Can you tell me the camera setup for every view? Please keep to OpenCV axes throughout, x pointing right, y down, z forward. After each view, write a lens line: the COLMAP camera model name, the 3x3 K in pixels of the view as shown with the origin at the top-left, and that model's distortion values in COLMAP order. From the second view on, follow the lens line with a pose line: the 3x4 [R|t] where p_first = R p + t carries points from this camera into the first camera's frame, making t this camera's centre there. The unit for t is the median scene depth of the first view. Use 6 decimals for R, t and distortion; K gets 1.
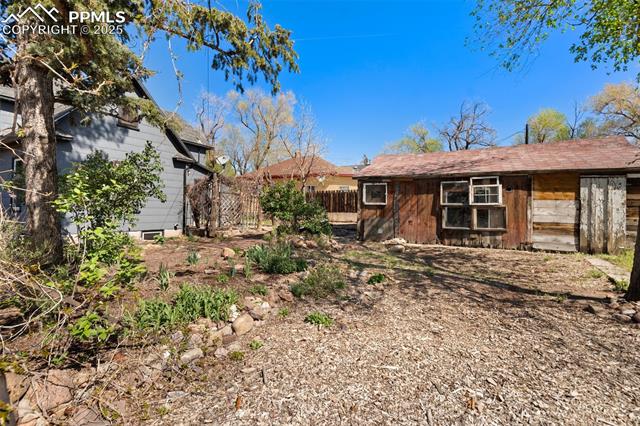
lens RADIAL K [[294.9, 0, 320.5], [0, 294.9, 207.8], [0, 0, 1]] dist [-0.003854, 0.003299]
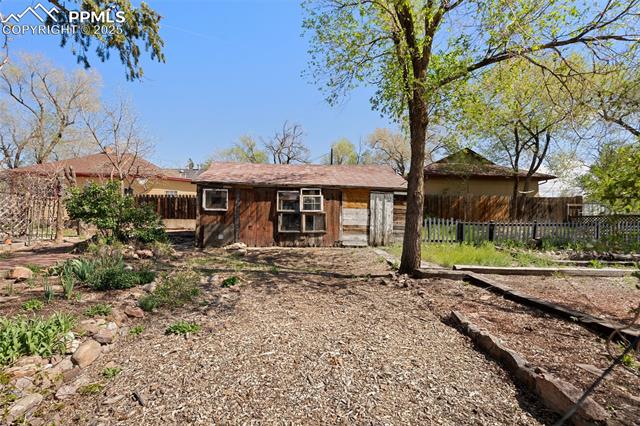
lens RADIAL K [[294.9, 0, 306.6], [0, 294.9, 221.2], [0, 0, 1]] dist [-0.003854, 0.003299]
pose [[0.837220, -0.006992, 0.546822, -0.125016], [-0.003025, 0.999844, 0.017417, 0.008306], [-0.546859, -0.016236, 0.837068, -0.007556]]
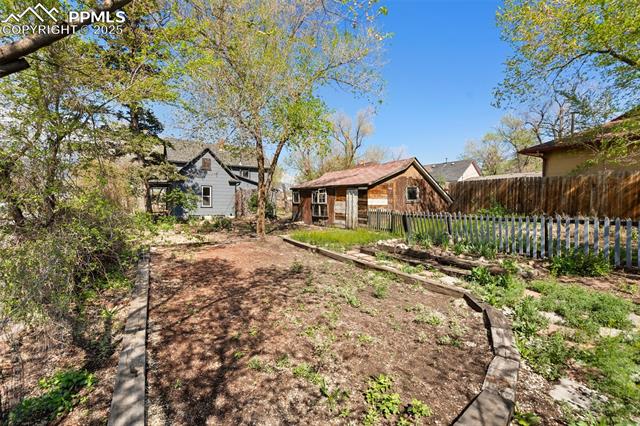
lens RADIAL K [[294.9, 0, 323.0], [0, 294.9, 212.2], [0, 0, 1]] dist [-0.003854, 0.003299]
pose [[0.857165, 0.012939, -0.514880, 1.565091], [0.000778, 0.999651, 0.026416, -0.005308], [0.515042, -0.023044, 0.856855, -0.630208]]
